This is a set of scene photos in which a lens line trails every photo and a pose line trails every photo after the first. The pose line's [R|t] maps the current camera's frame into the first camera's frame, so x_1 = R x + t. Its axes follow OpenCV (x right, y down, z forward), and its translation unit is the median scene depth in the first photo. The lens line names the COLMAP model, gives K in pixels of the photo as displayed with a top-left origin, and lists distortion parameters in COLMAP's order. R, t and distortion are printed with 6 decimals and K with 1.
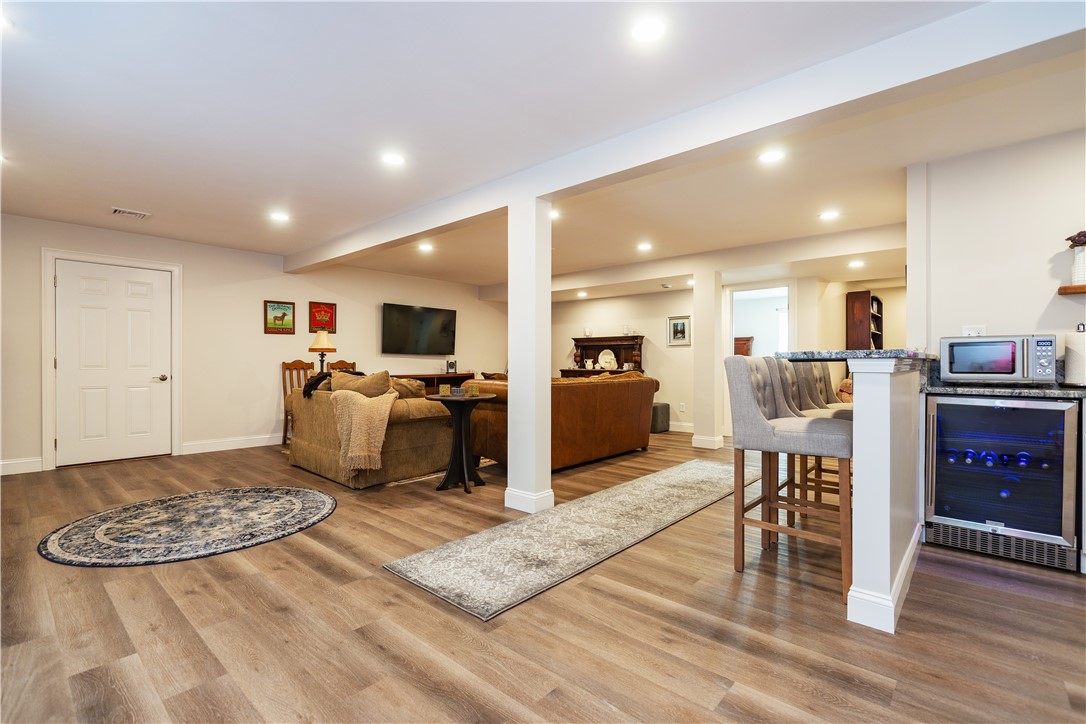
lens RADIAL K [[503.7, 0, 542.2], [0, 503.7, 362.4], [0, 0, 1]] dist [-0.001013, 0.000462]
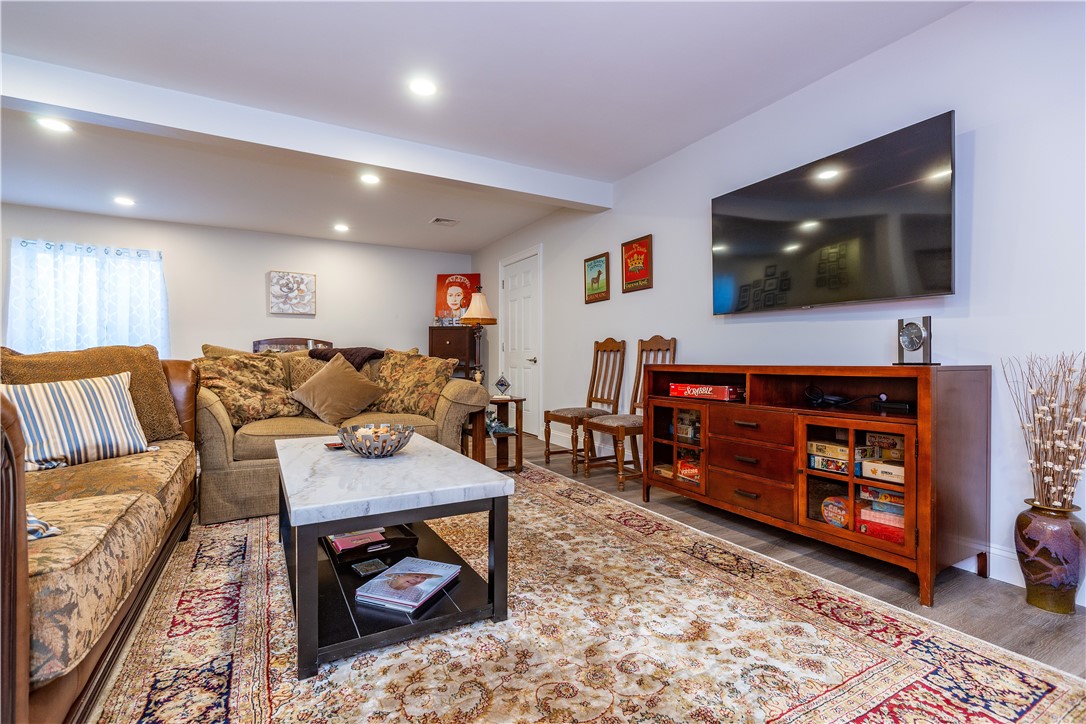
lens RADIAL K [[503.7, 0, 542.9], [0, 503.7, 360.2], [0, 0, 1]] dist [-0.001013, 0.000462]
pose [[-0.330009, 0.004667, -0.943966, 0.171815], [-0.000947, 0.999986, 0.005274, 0.021779], [0.943977, 0.002634, -0.330000, 1.143562]]
